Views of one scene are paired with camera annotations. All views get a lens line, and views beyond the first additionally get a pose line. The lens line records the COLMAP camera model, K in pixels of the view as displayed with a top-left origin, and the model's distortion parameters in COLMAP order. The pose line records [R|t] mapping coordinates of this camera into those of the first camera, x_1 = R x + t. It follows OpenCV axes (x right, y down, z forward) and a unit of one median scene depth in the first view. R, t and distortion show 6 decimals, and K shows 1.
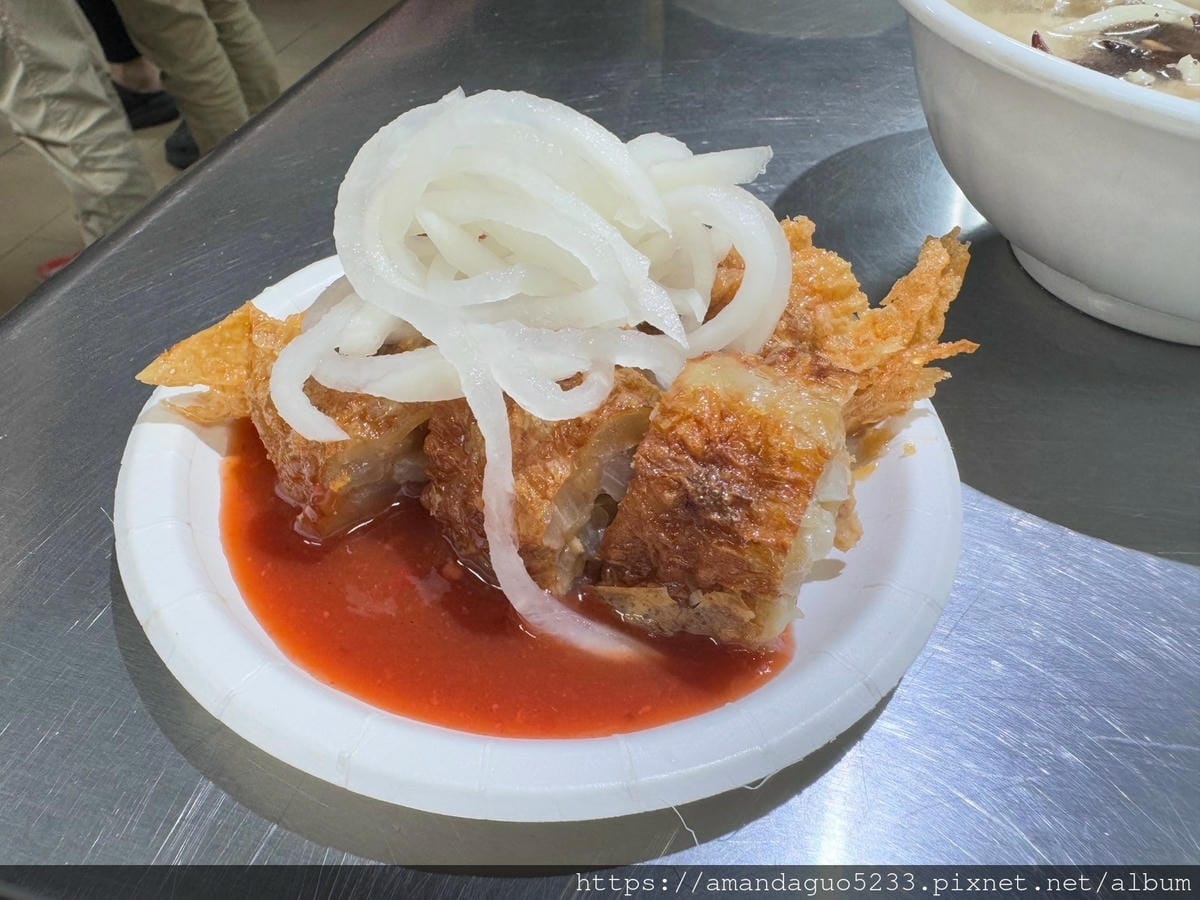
lens RADIAL K [[915.1, 0, 600.0], [0, 915.1, 450.0], [0, 0, 1]] dist [-0.004923, -0.001293]
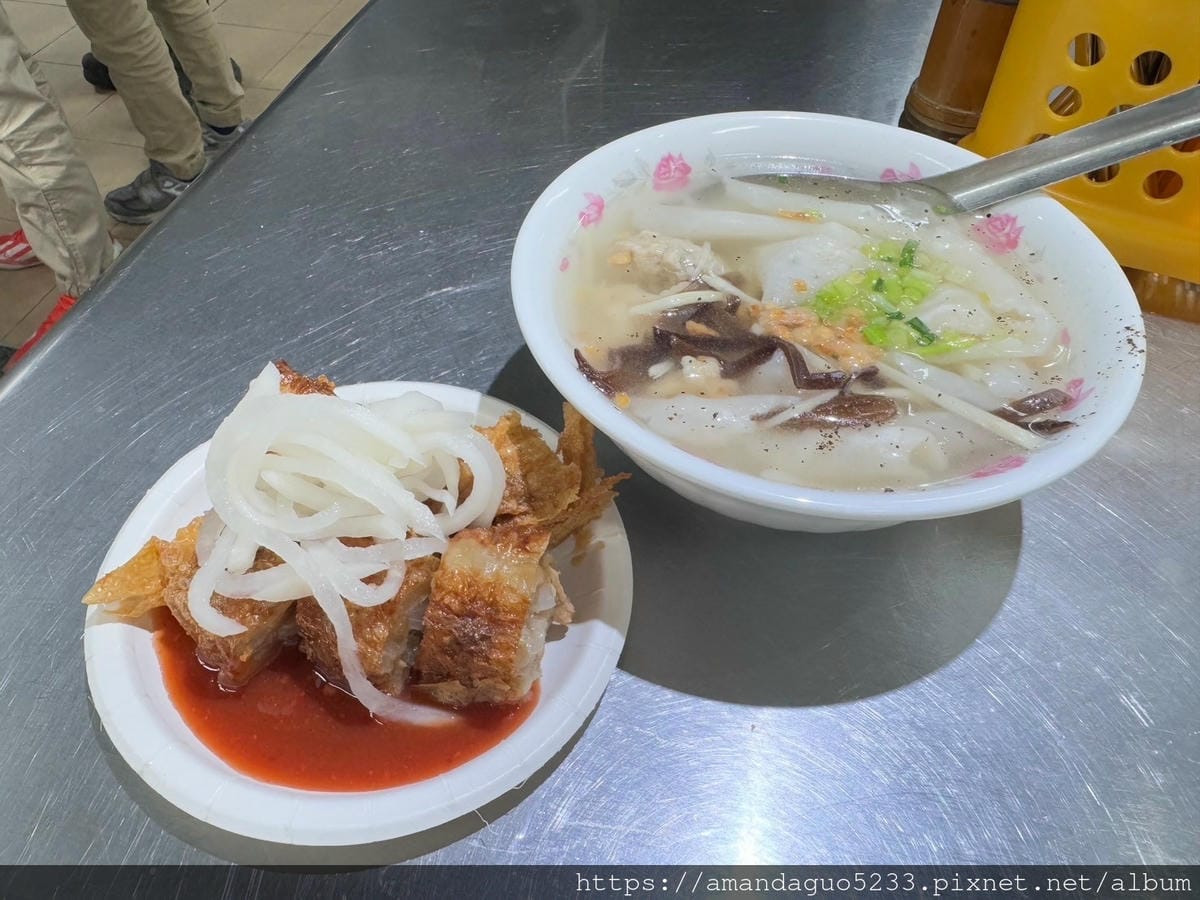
lens RADIAL K [[859.8, 0, 600.0], [0, 859.8, 450.0], [0, 0, 1]] dist [-0.000393, 0.001419]
pose [[0.969153, -0.177726, 0.170753, 0.131440], [0.166823, 0.983028, 0.076328, -0.352166], [-0.181421, -0.045488, 0.982353, -0.611292]]
